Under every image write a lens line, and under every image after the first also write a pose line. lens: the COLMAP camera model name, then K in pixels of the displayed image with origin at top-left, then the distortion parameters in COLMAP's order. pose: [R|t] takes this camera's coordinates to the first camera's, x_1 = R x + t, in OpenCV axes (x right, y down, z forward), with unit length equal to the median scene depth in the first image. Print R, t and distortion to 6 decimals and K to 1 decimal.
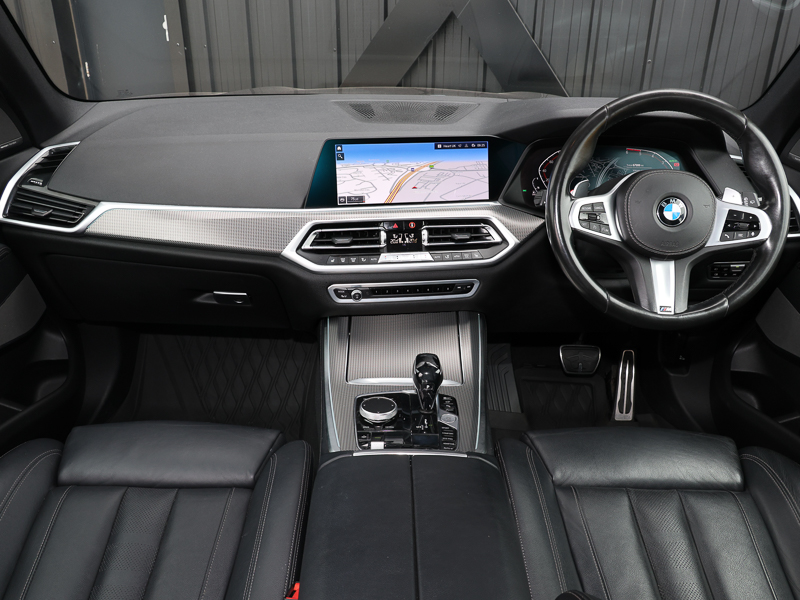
lens RADIAL K [[541.2, 0, 400.0], [0, 541.2, 300.0], [0, 0, 1]] dist [0.003261, 0.001054]
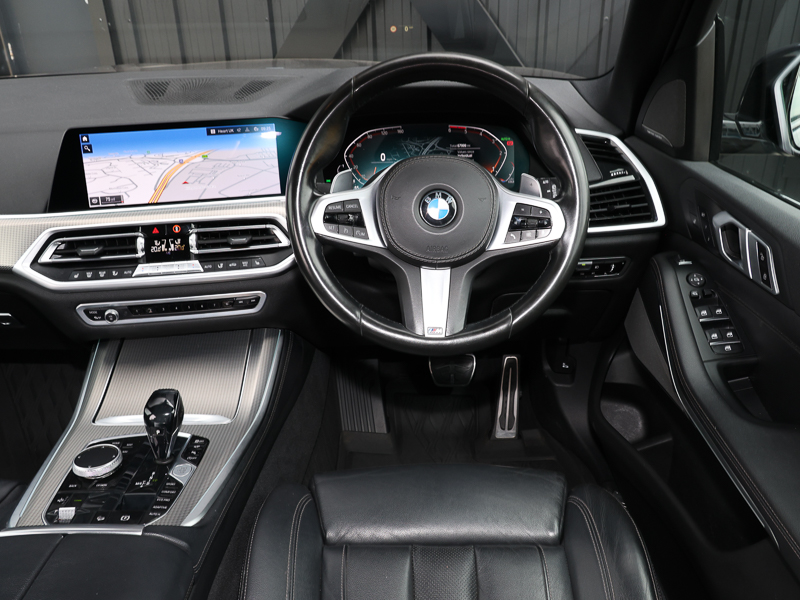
lens RADIAL K [[574.2, 0, 379.4], [0, 574.2, 300.0], [0, 0, 1]] dist [-0.000471, -0.003798]
pose [[0.999382, -0.029973, -0.018351, 0.345982], [0.030451, 0.999189, 0.026340, -0.043370], [0.017546, -0.026883, 0.999485, 0.123498]]
